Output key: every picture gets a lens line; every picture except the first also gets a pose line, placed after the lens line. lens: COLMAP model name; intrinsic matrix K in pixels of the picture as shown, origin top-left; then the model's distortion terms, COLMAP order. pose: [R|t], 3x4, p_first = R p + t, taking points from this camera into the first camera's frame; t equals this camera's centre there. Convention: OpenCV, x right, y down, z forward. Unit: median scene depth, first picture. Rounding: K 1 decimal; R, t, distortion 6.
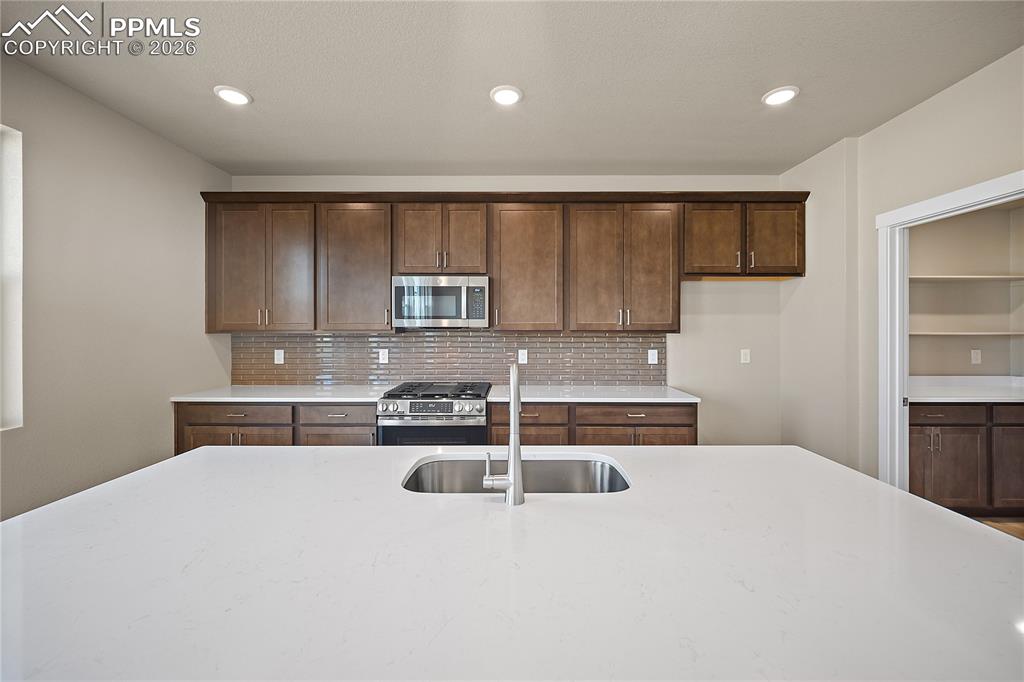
lens RADIAL K [[407.4, 0, 516.4], [0, 407.4, 330.7], [0, 0, 1]] dist [-0.002351, -0.000079]
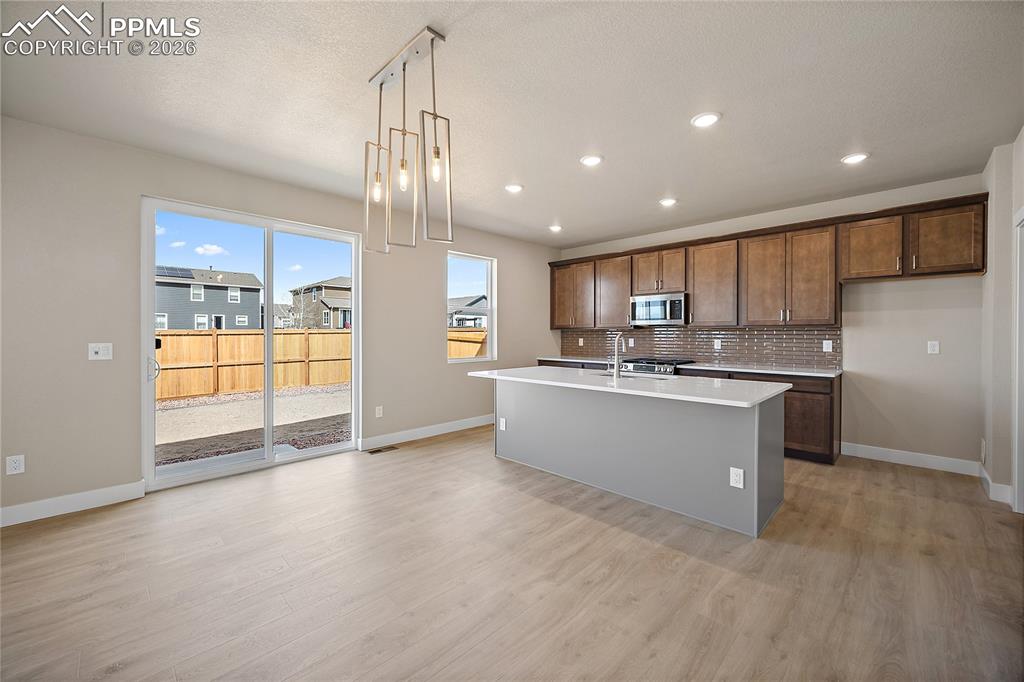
lens RADIAL K [[407.4, 0, 514.3], [0, 407.4, 336.9], [0, 0, 1]] dist [-0.002351, -0.000079]
pose [[0.711773, 0.004929, -0.702392, 0.578489], [-0.003587, 0.999988, 0.003382, 0.038292], [0.702400, 0.000112, 0.711782, -0.622744]]
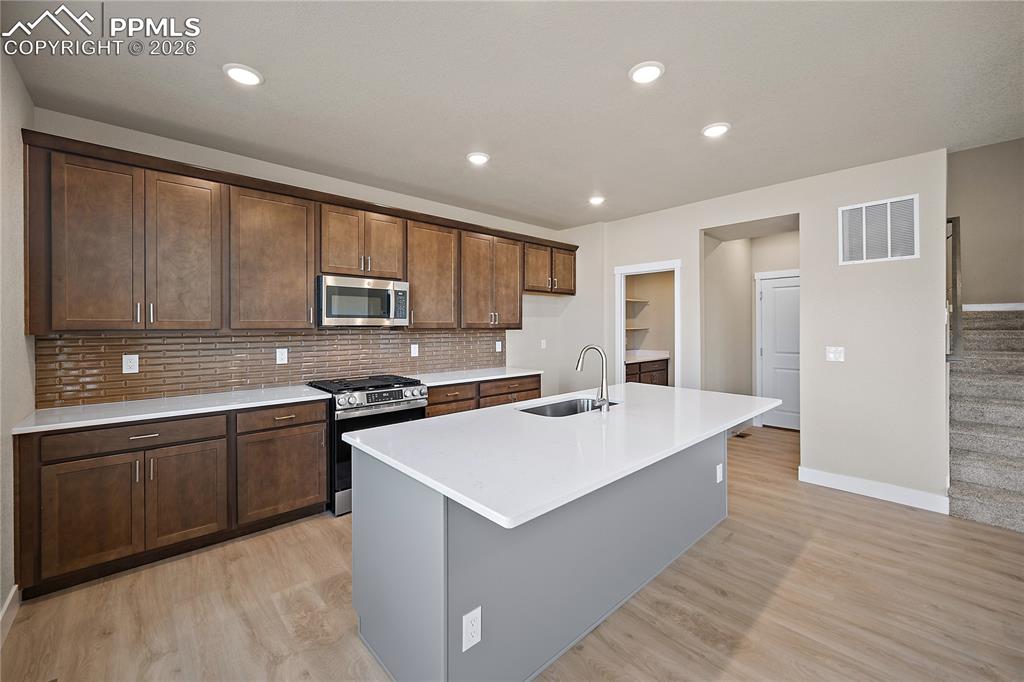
lens RADIAL K [[407.4, 0, 517.4], [0, 407.4, 329.4], [0, 0, 1]] dist [-0.002351, -0.000079]
pose [[0.729620, -0.006620, 0.683820, -0.629922], [0.004037, 0.999977, 0.005374, -0.002708], [-0.683841, -0.001161, 0.729631, -0.071114]]
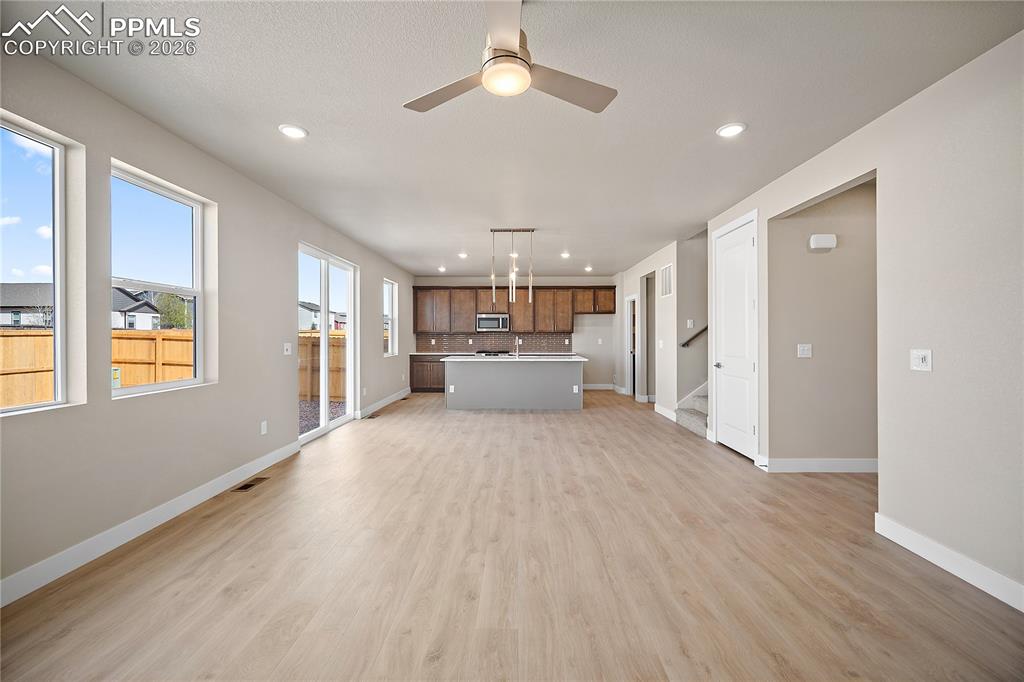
lens RADIAL K [[407.4, 0, 513.3], [0, 407.4, 337.2], [0, 0, 1]] dist [-0.002351, -0.000079]
pose [[0.999887, -0.001212, -0.014992, 0.010809], [0.001186, 0.999998, -0.001684, 0.040980], [0.014994, 0.001666, 0.999886, -1.970665]]
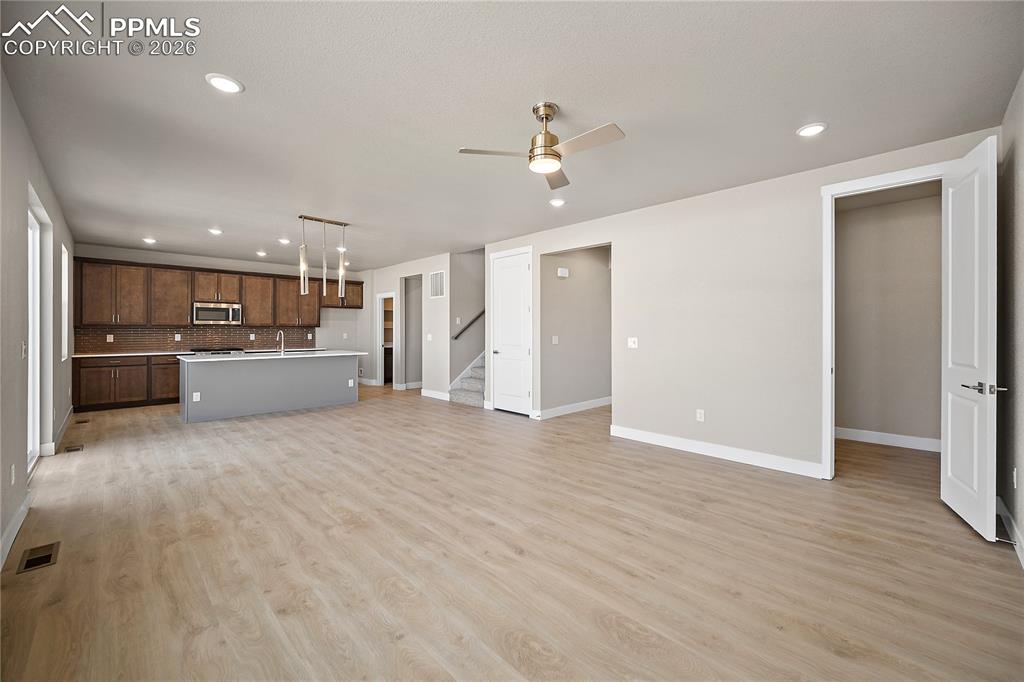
lens RADIAL K [[407.4, 0, 516.2], [0, 407.4, 331.2], [0, 0, 1]] dist [-0.002351, -0.000079]
pose [[0.710666, -0.000877, 0.703529, -0.624739], [0.002327, 0.999997, -0.001104, 0.040299], [-0.703526, 0.002421, 0.710666, -1.983960]]
